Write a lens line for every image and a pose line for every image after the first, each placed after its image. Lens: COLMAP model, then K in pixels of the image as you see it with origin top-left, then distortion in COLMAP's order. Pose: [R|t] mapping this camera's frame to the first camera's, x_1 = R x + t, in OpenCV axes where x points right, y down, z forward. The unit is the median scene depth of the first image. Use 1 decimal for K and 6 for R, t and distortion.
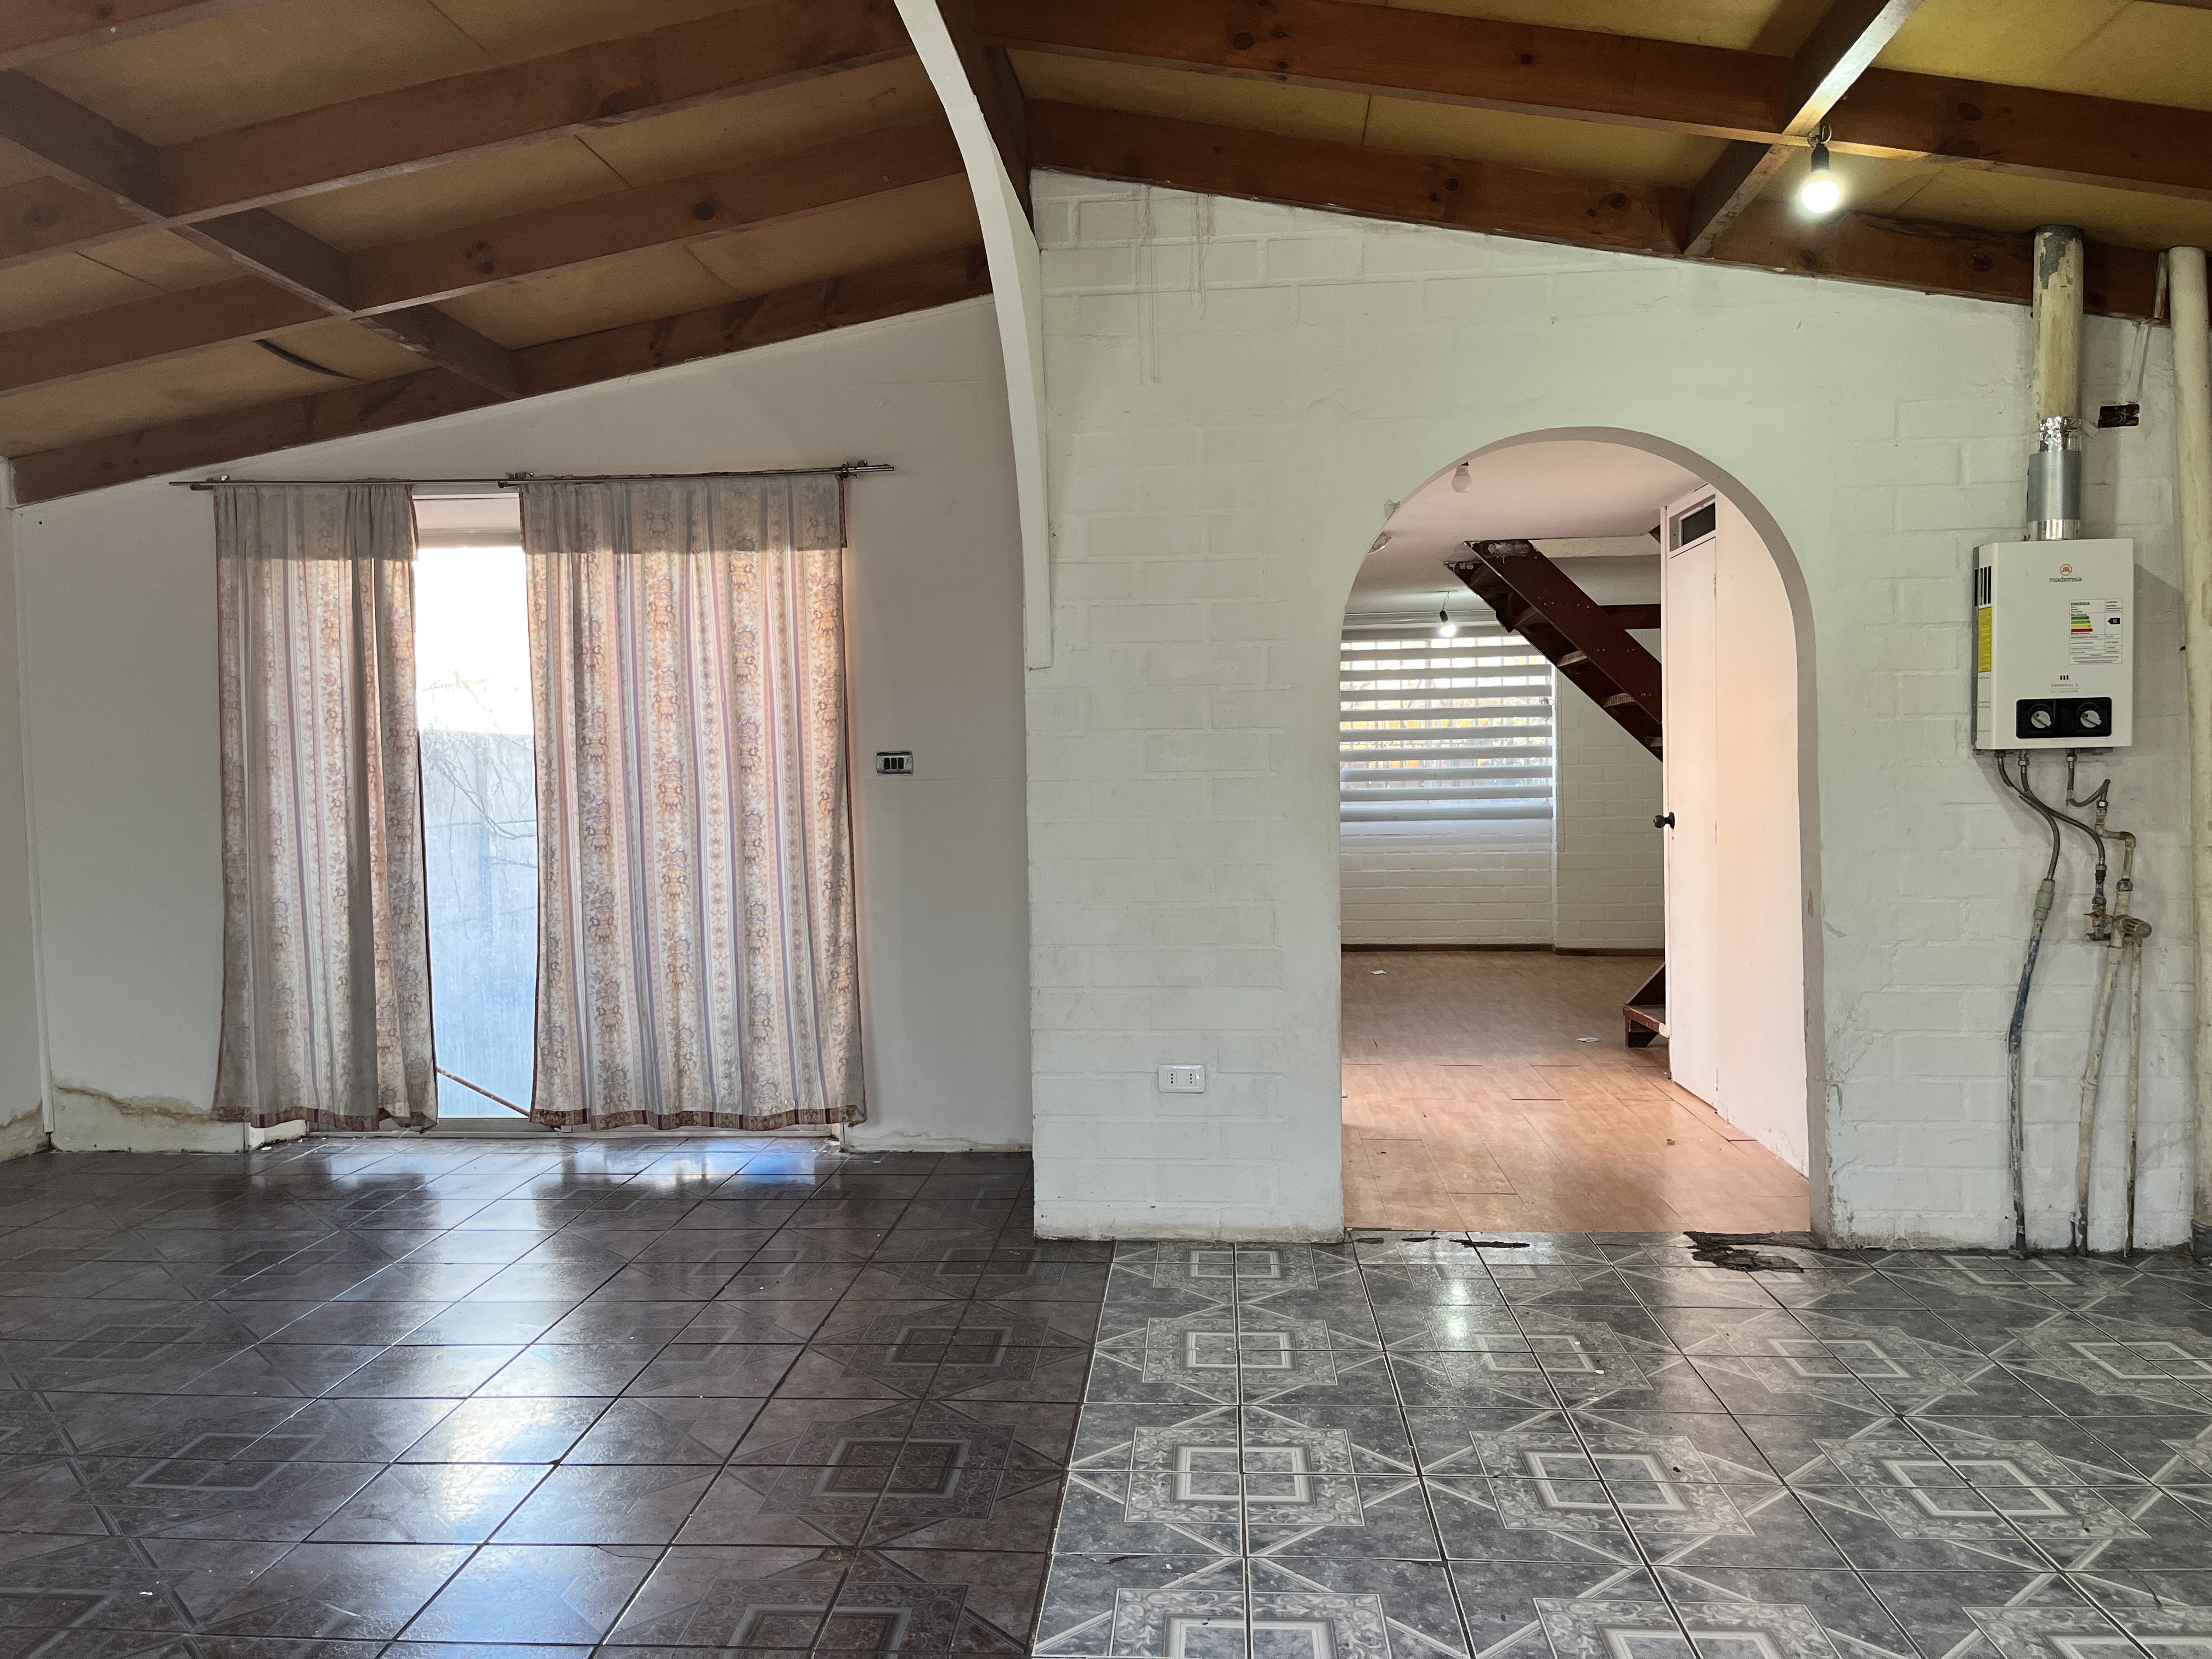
lens RADIAL K [[1681.4, 0, 1106.0], [0, 1681.4, 831.8], [0, 0, 1]] dist [0.046644, -0.032467]
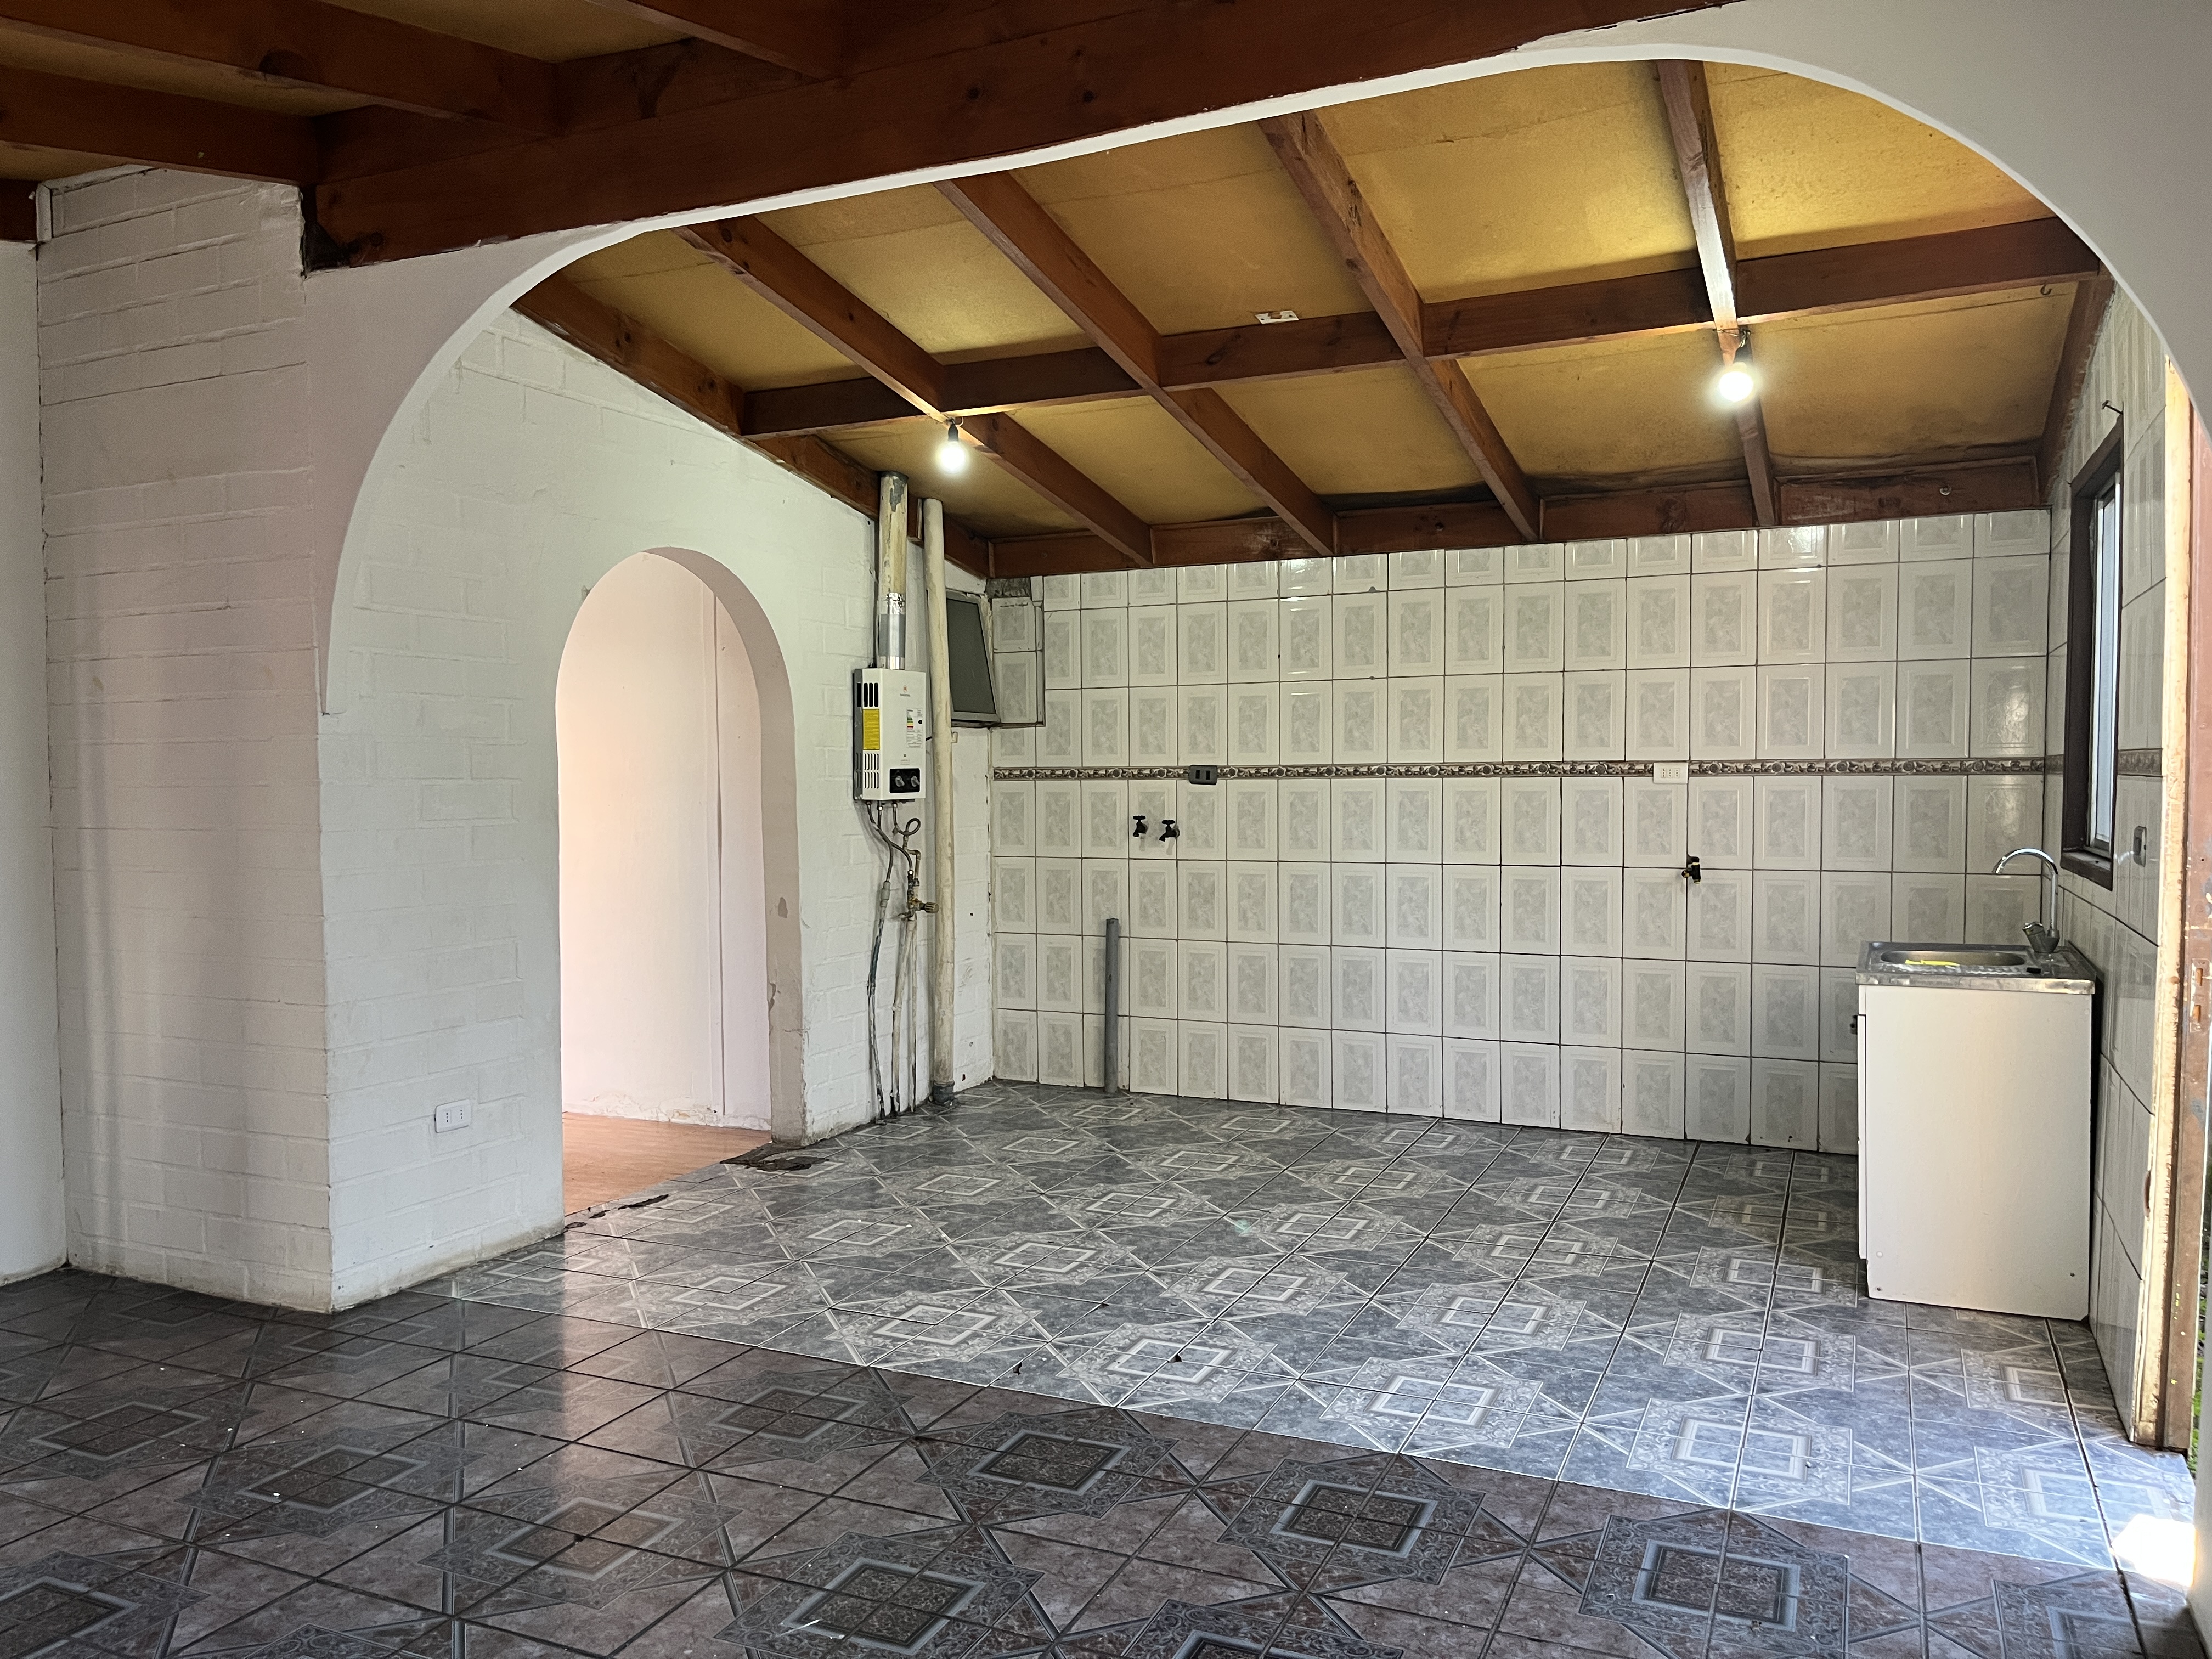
lens RADIAL K [[1681.4, 0, 1091.8], [0, 1681.4, 844.4], [0, 0, 1]] dist [0.046644, -0.032467]
pose [[0.342693, -0.027651, 0.939040, -0.851100], [0.034919, 0.999251, 0.016681, -0.026205], [-0.938798, 0.027074, 0.343402, 0.281943]]
